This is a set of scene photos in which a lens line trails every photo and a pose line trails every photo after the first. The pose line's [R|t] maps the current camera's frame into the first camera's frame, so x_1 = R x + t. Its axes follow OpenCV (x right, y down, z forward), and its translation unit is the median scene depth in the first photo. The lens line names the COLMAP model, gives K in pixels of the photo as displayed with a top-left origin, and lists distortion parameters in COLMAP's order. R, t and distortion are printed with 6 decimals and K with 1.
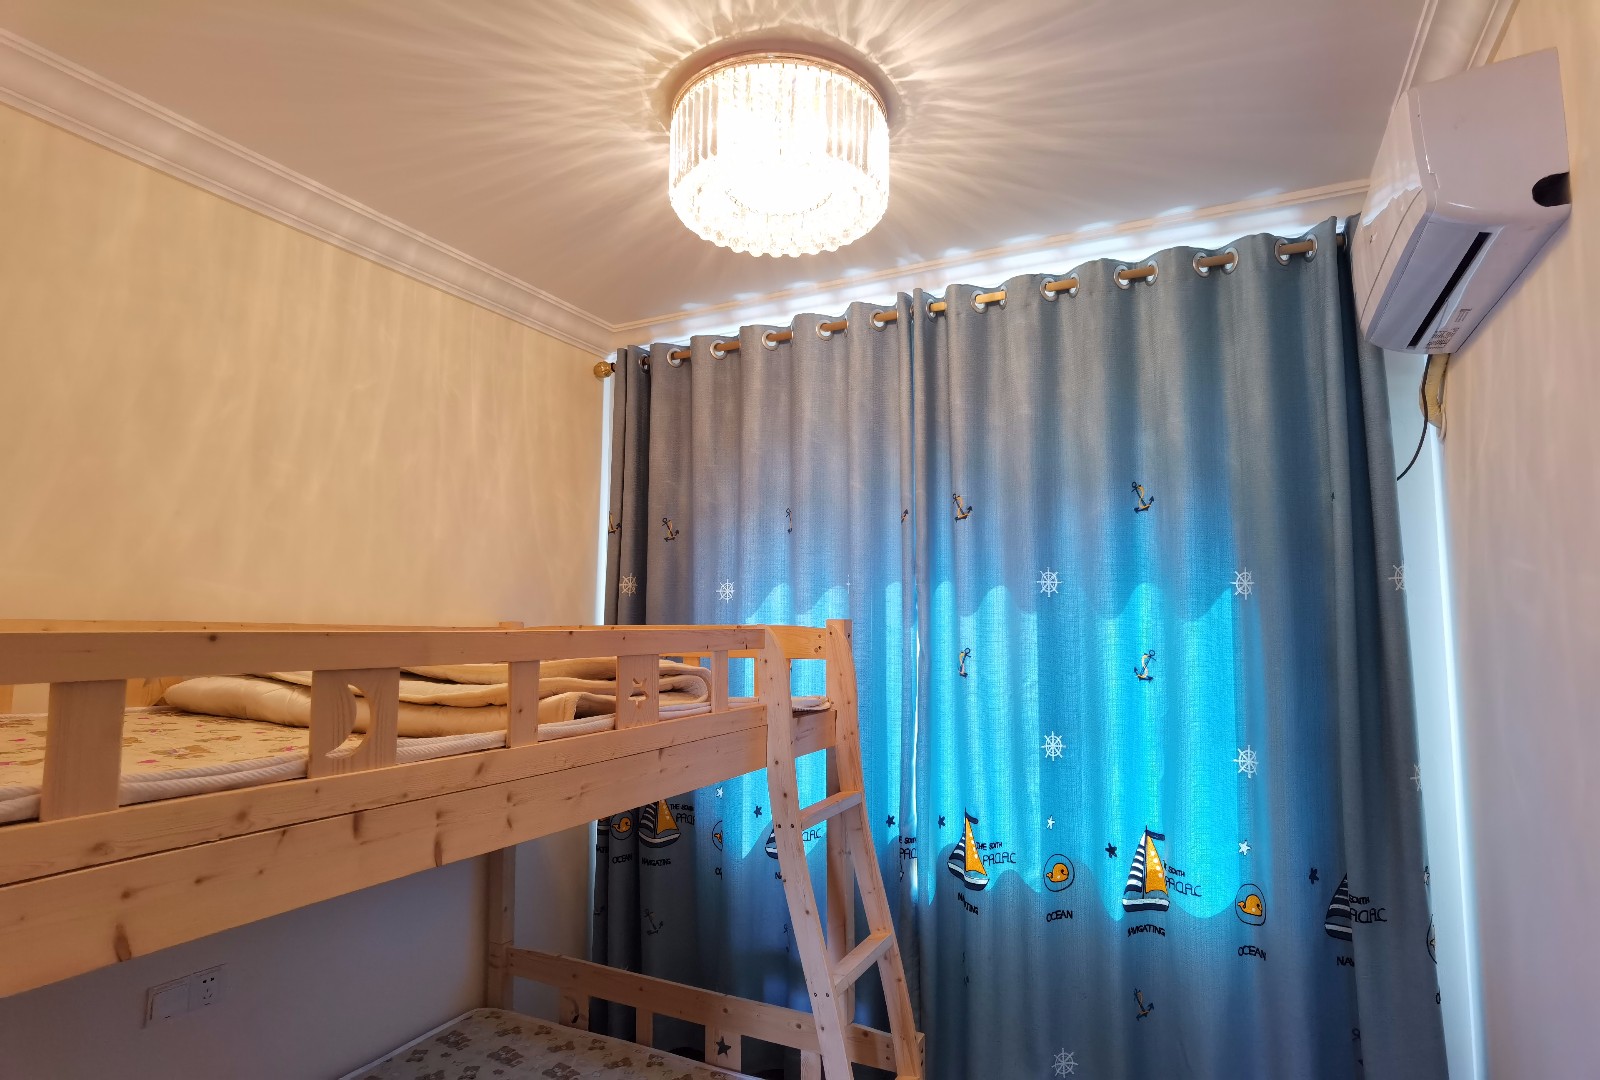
lens RADIAL K [[867.2, 0, 811.2], [0, 867.2, 538.9], [0, 0, 1]] dist [-0.057108, 0.034570]
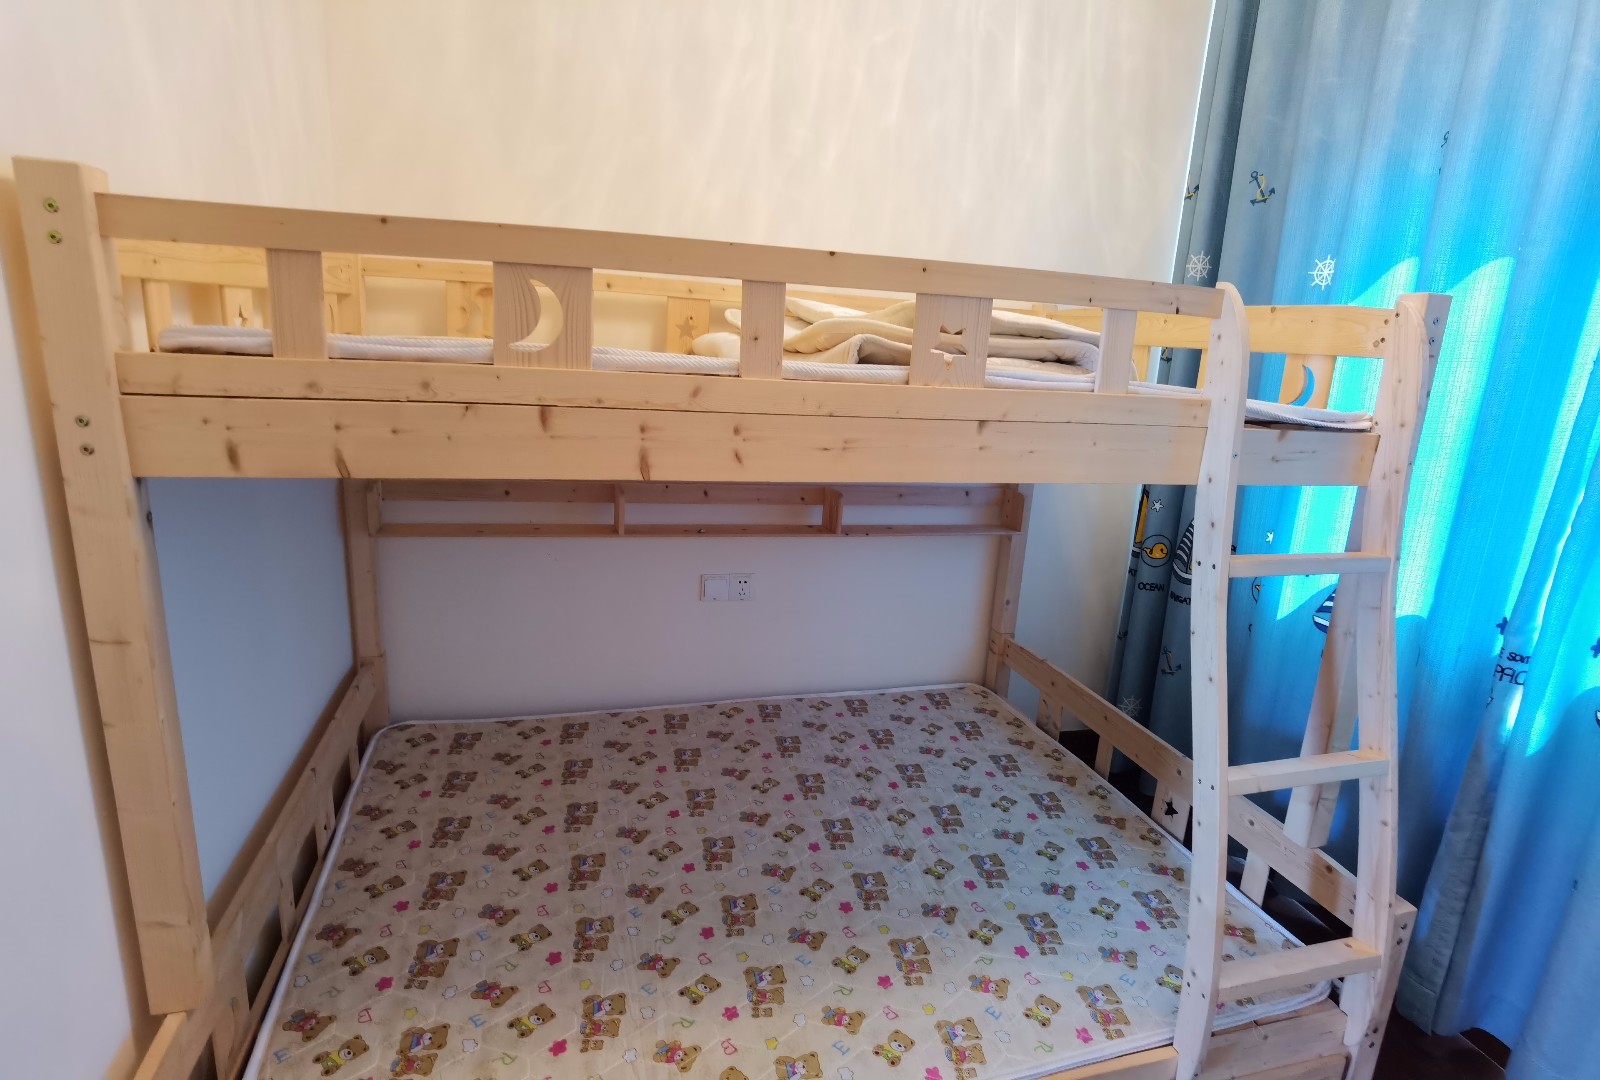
lens RADIAL K [[867.2, 0, 811.2], [0, 867.2, 538.9], [0, 0, 1]] dist [-0.057108, 0.034570]
pose [[0.668603, 0.208381, -0.713825, 0.207169], [0.015101, 0.955931, 0.293202, 0.072394], [0.743466, -0.206816, 0.635992, 0.227040]]
